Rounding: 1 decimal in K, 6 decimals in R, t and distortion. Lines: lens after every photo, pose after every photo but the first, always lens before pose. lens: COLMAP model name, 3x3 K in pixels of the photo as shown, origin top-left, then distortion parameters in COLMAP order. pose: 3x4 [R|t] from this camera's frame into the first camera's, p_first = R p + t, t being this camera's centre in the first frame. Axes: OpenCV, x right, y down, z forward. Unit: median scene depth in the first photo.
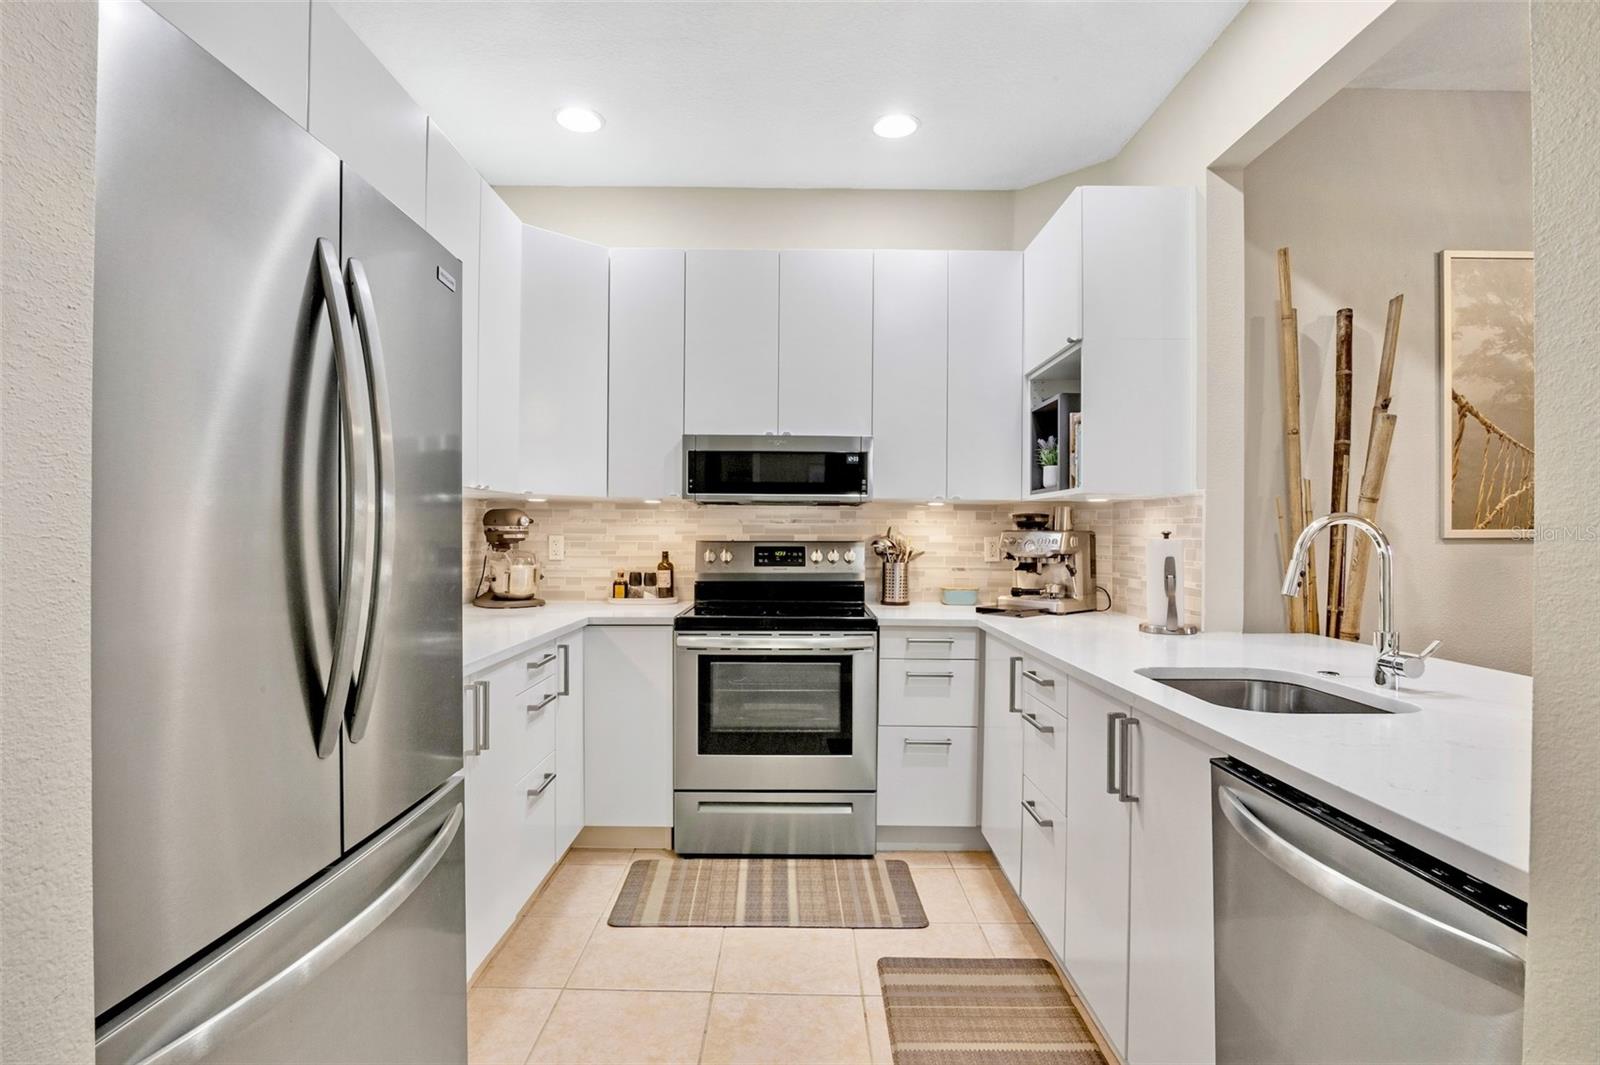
lens RADIAL K [[801.1, 0, 792.3], [0, 801.1, 523.7], [0, 0, 1]] dist [-0.019264, 0.000346]
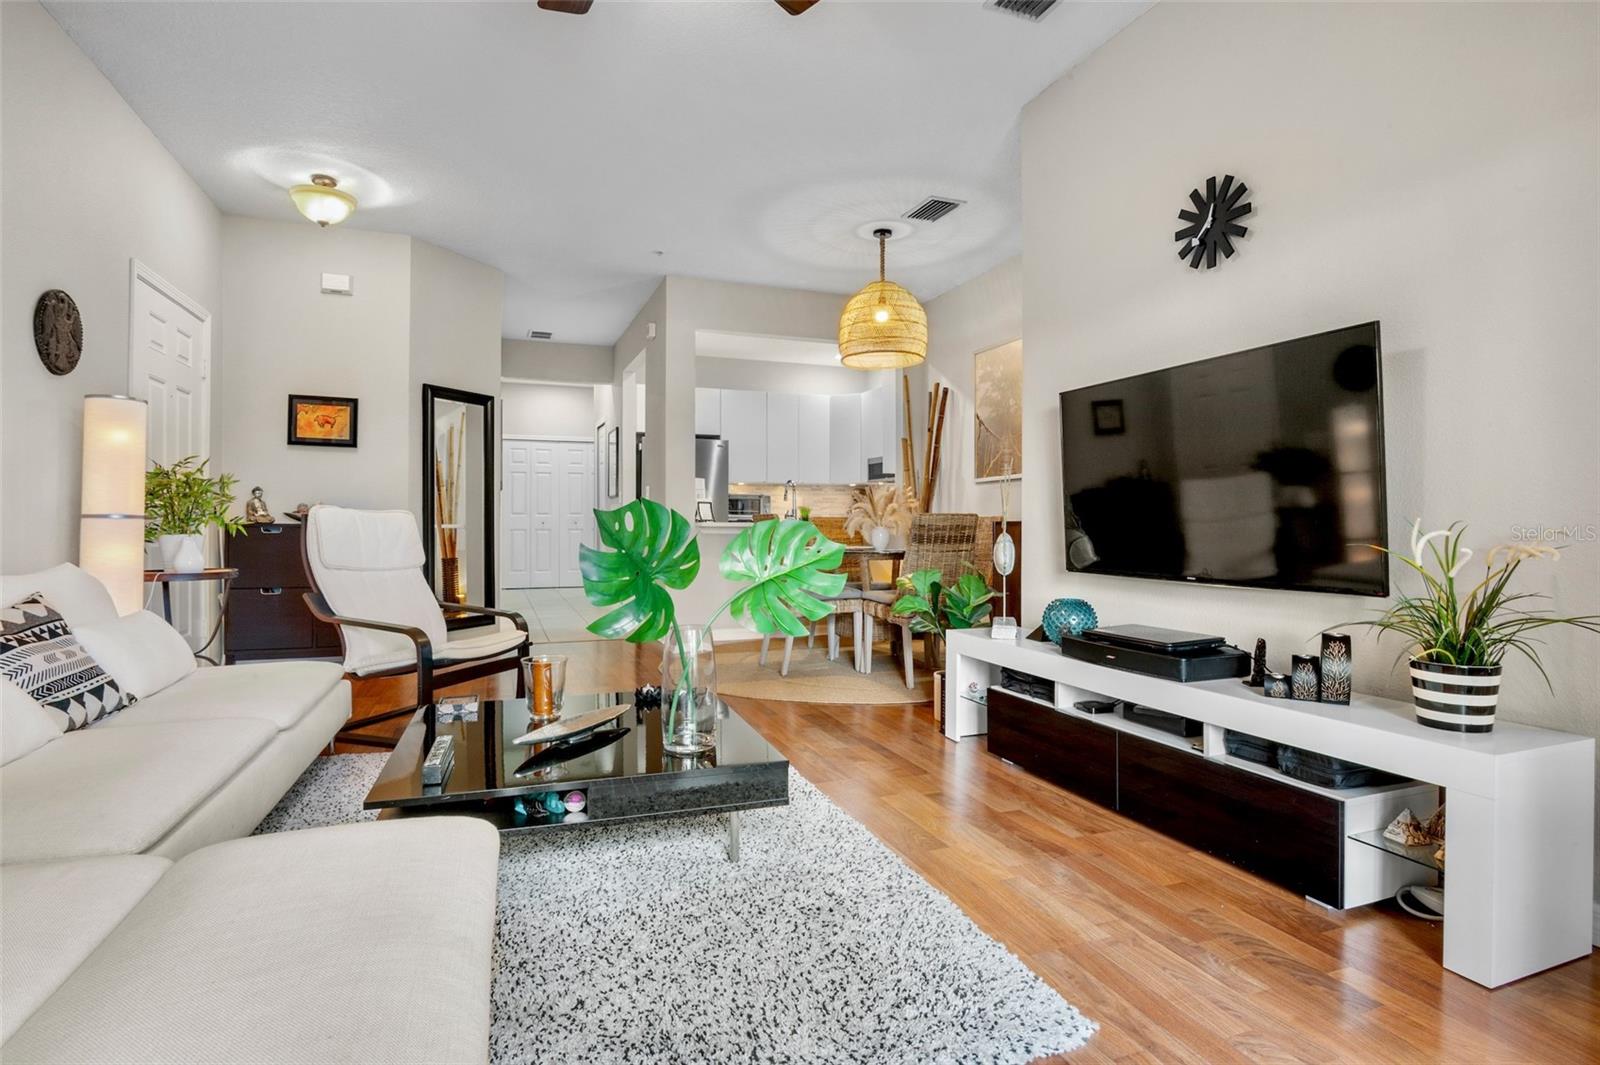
lens RADIAL K [[801.1, 0, 792.3], [0, 801.1, 523.7], [0, 0, 1]] dist [-0.019264, 0.000346]
pose [[0.359485, -0.002353, -0.933148, 2.343112], [0.012076, 0.999925, 0.002131, 0.105535], [0.933073, -0.012034, 0.359486, -0.239315]]
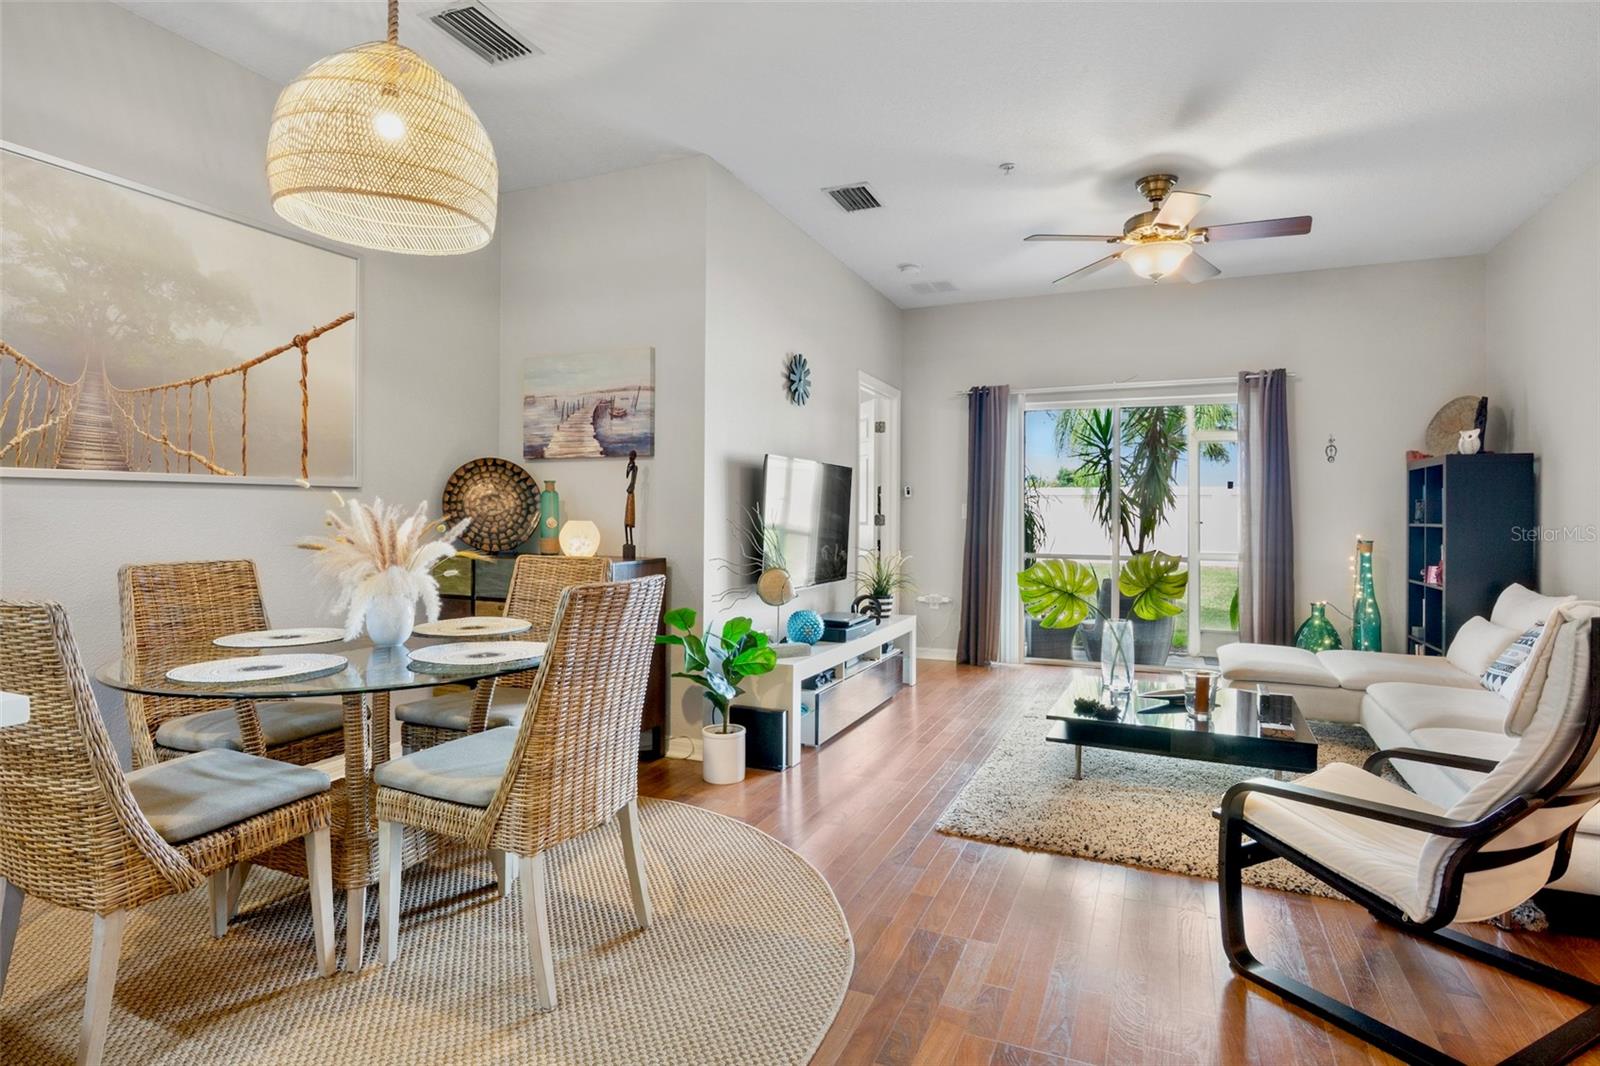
lens RADIAL K [[827.2, 0, 801.3], [0, 827.2, 516.5], [0, 0, 1]] dist [-0.012018, 0.000121]
pose [[0.396079, -0.003852, 0.918208, 0.356254], [-0.016161, 0.999807, 0.011166, 0.032201], [-0.918074, -0.019262, 0.395941, -0.129797]]
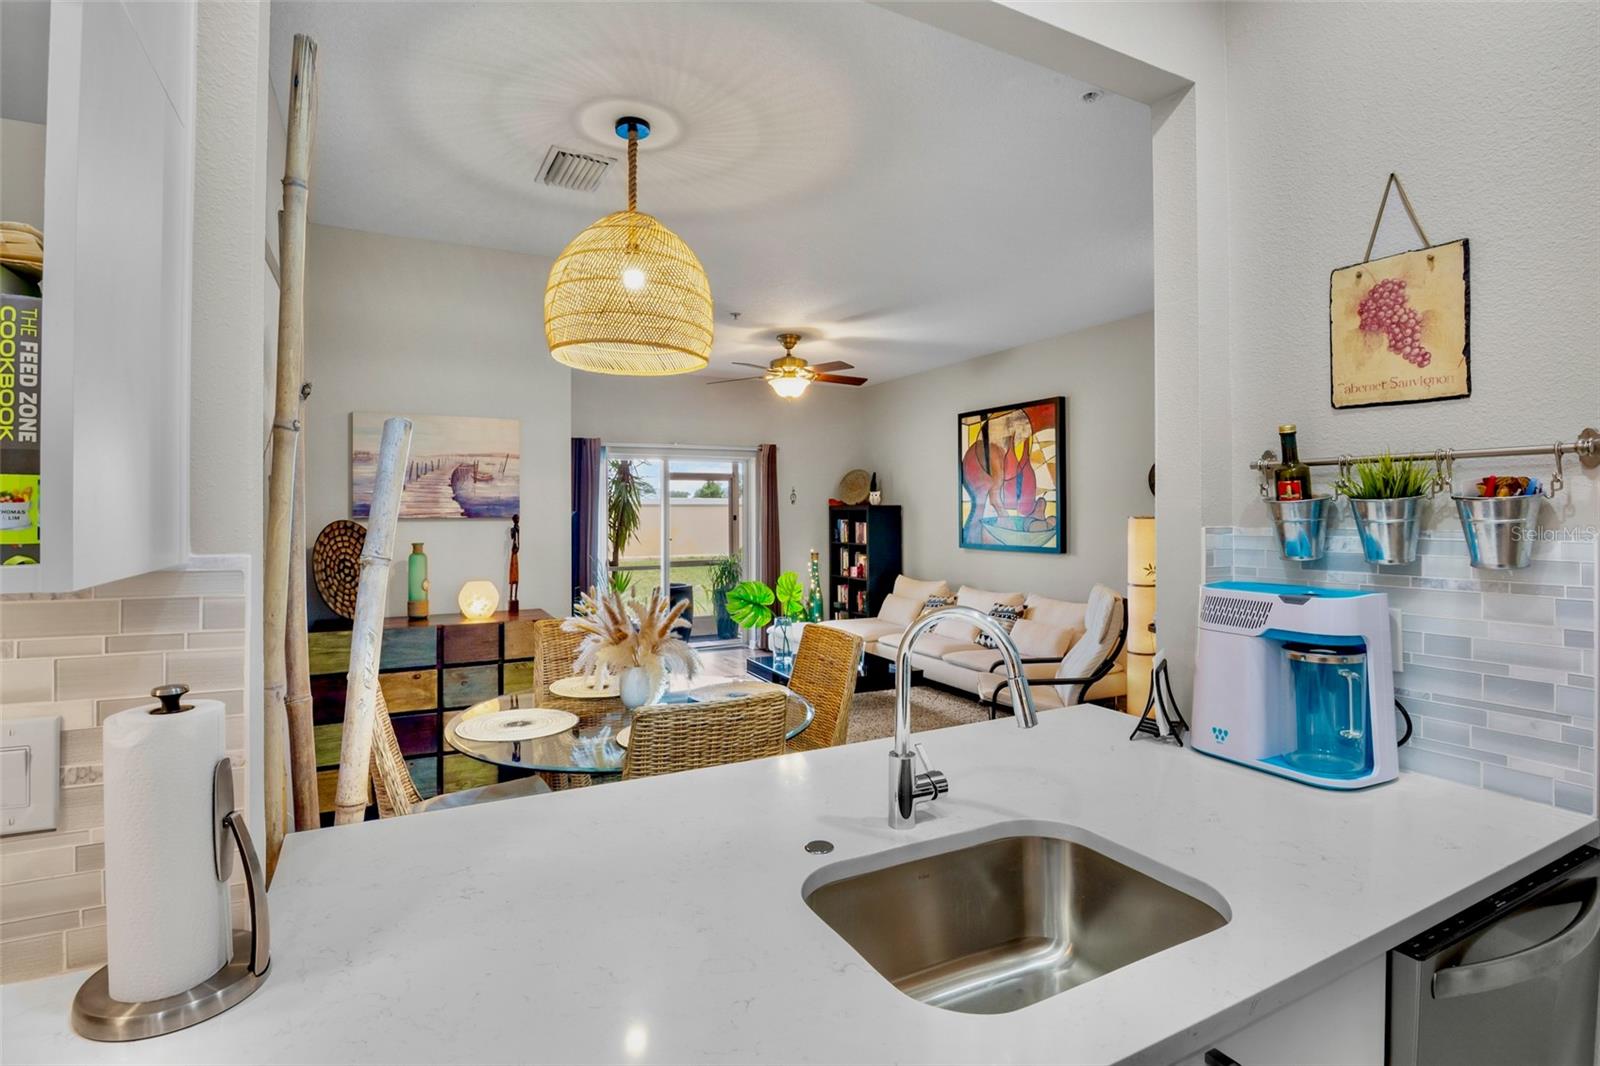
lens RADIAL K [[789.8, 0, 802.4], [0, 789.8, 506.3], [0, 0, 1]] dist [-0.020471, 0.000022]
pose [[-0.476824, 0.000704, 0.878998, 0.035735], [-0.011159, 0.999914, -0.006854, -0.055853], [-0.878928, -0.013077, -0.476775, 0.774895]]
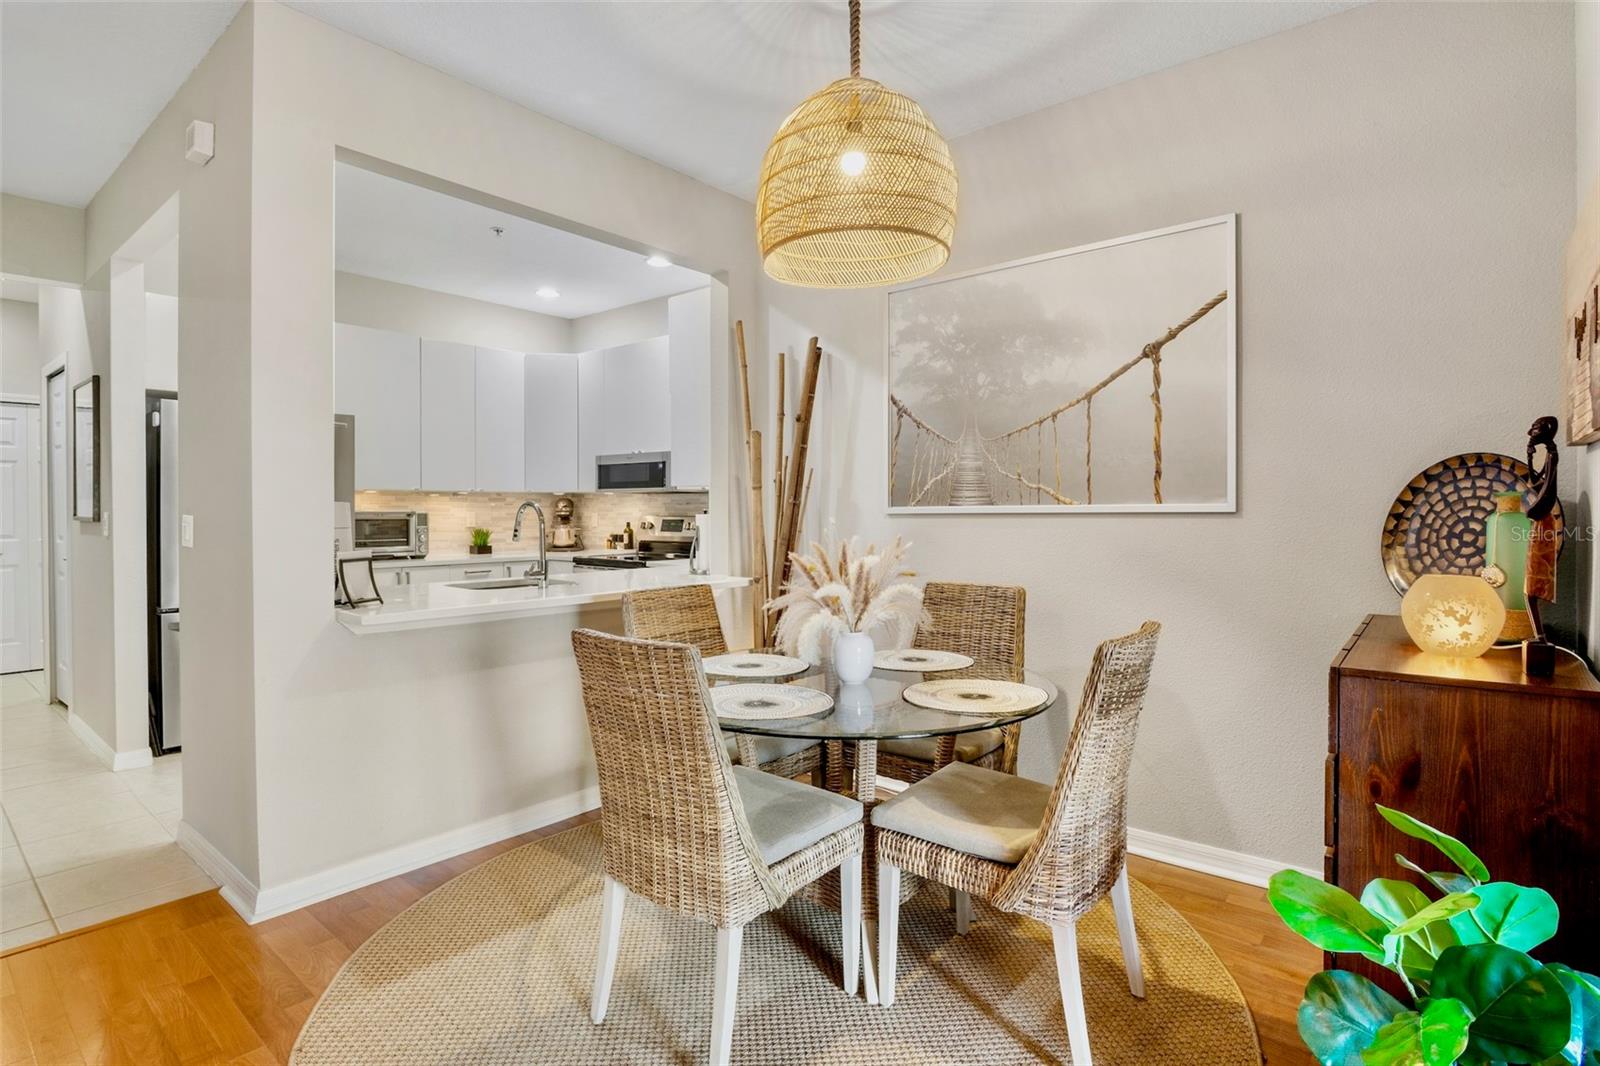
lens RADIAL K [[801.1, 0, 792.3], [0, 801.1, 524.2], [0, 0, 1]] dist [-0.019264, 0.000346]
pose [[0.766988, 0.007076, -0.641623, 1.326228], [0.010289, 0.999675, 0.023324, 0.003244], [0.641579, -0.024491, 0.766666, -0.082431]]
